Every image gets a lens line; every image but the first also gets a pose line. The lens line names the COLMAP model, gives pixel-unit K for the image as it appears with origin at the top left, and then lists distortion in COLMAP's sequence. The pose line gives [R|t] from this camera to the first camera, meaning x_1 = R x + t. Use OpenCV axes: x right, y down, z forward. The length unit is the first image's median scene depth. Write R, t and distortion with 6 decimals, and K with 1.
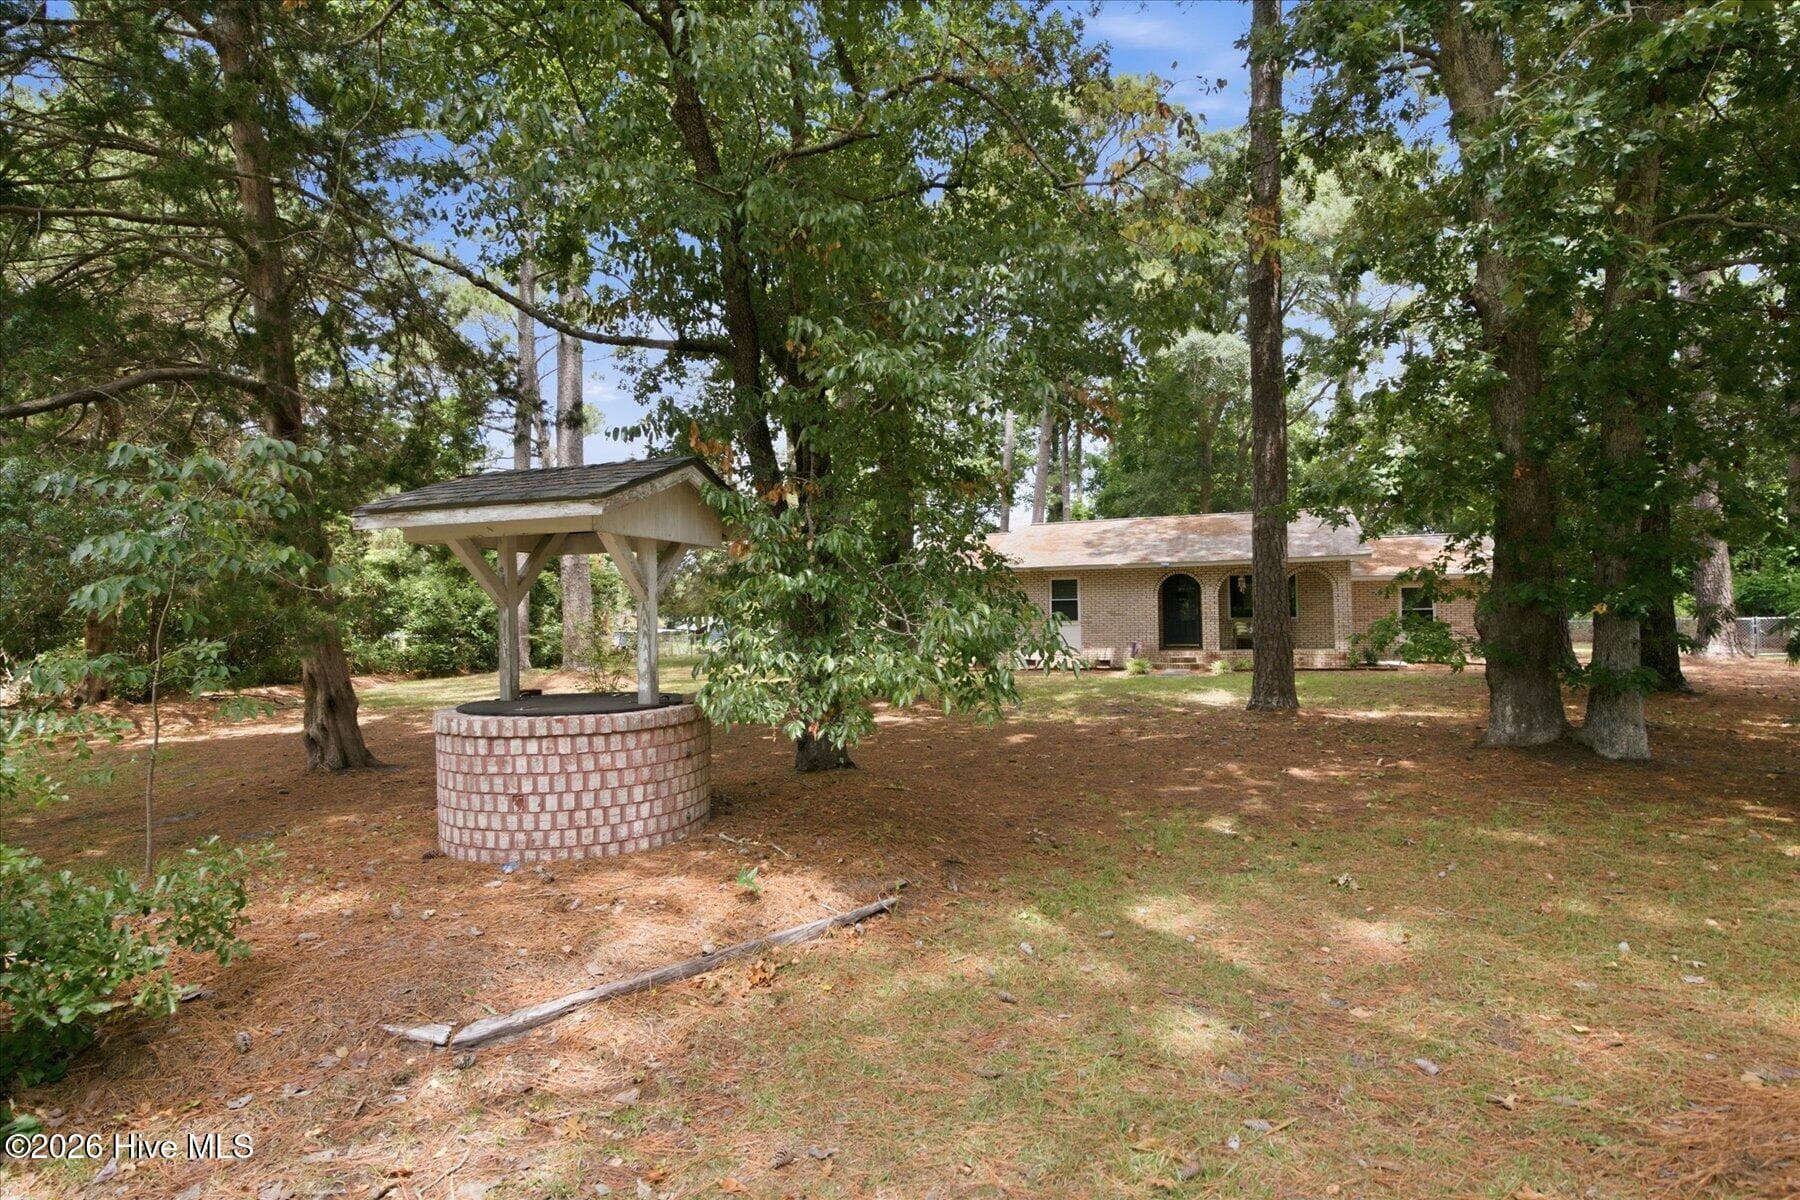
lens RADIAL K [[879.1, 0, 871.1], [0, 879.1, 606.8], [0, 0, 1]] dist [0.002446, 0.000109]
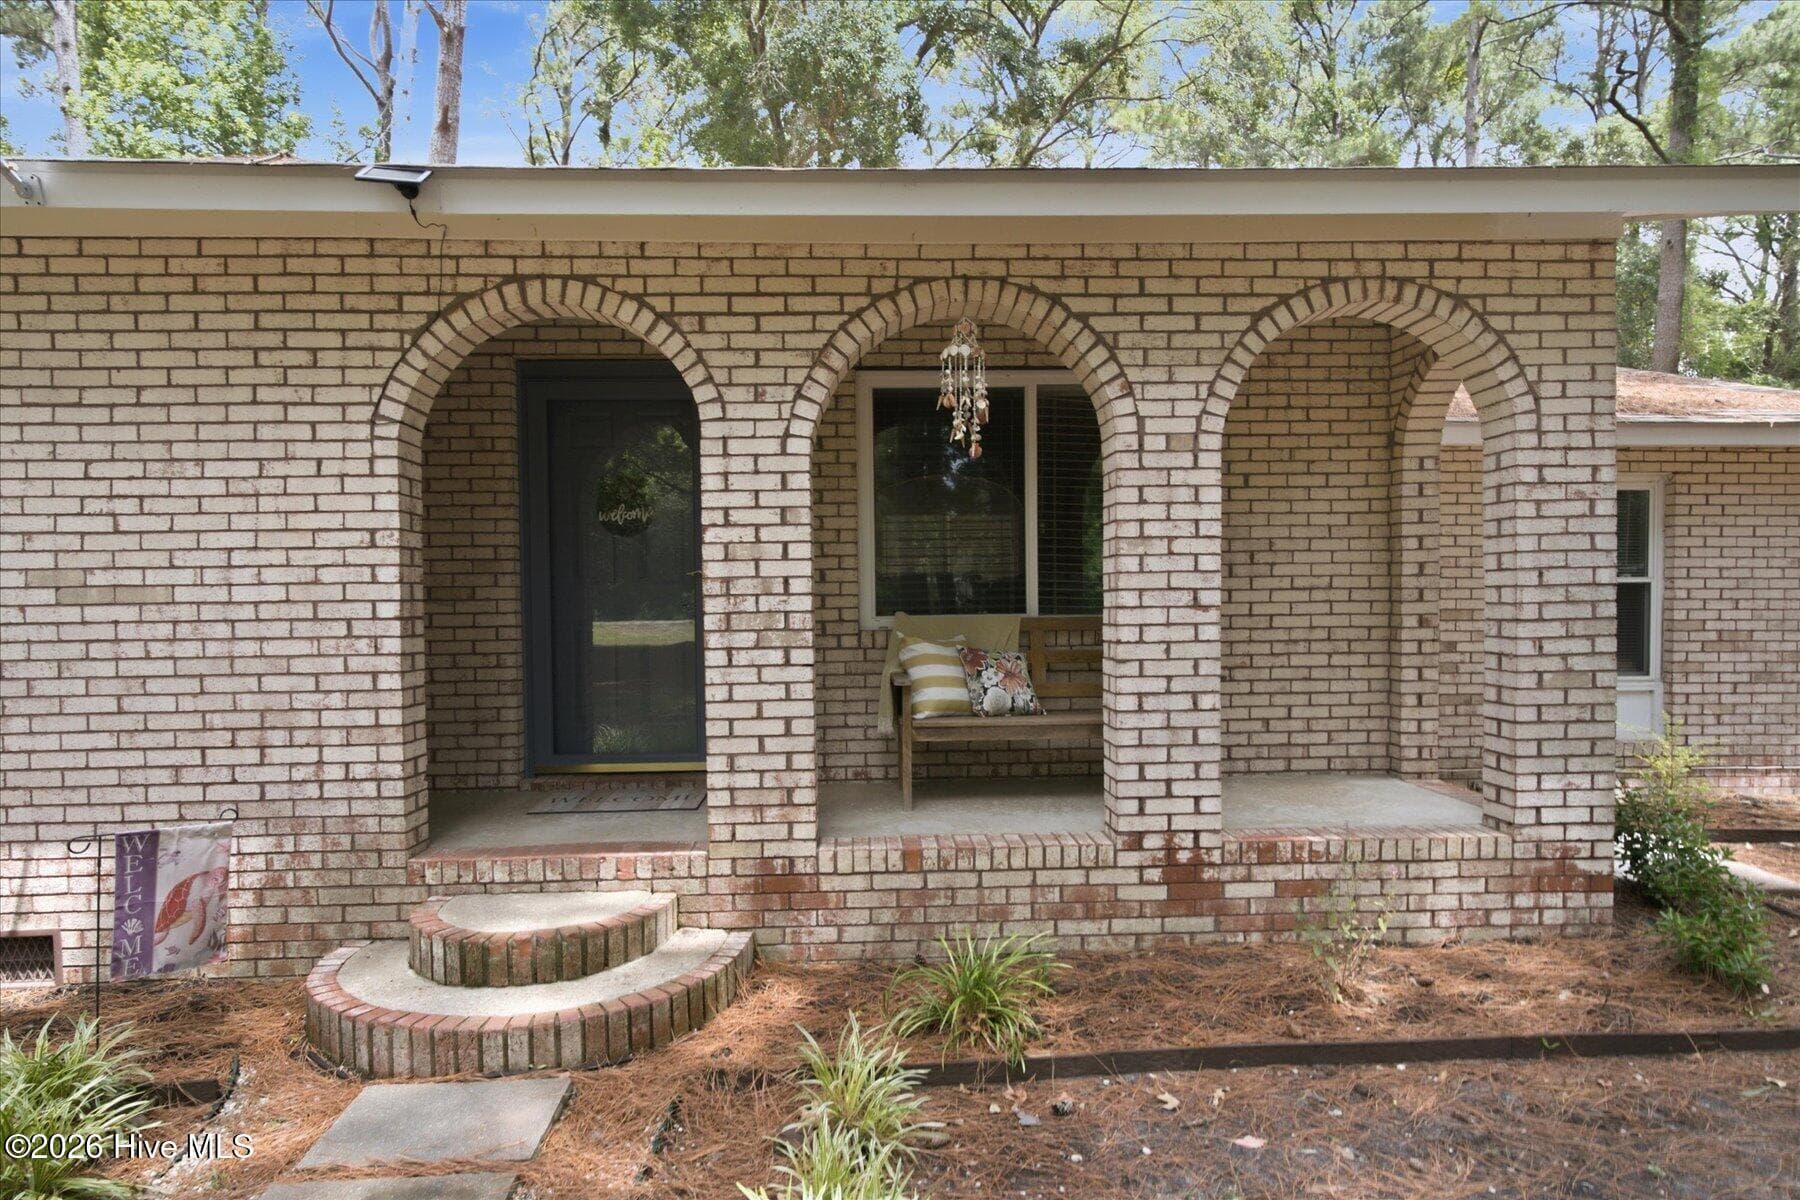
lens RADIAL K [[879.1, 0, 871.1], [0, 879.1, 606.8], [0, 0, 1]] dist [0.002446, 0.000109]
pose [[0.920517, 0.003534, 0.390688, 0.338282], [-0.008407, 0.999907, 0.010765, 0.008102], [-0.390613, -0.013194, 0.920460, 0.838227]]
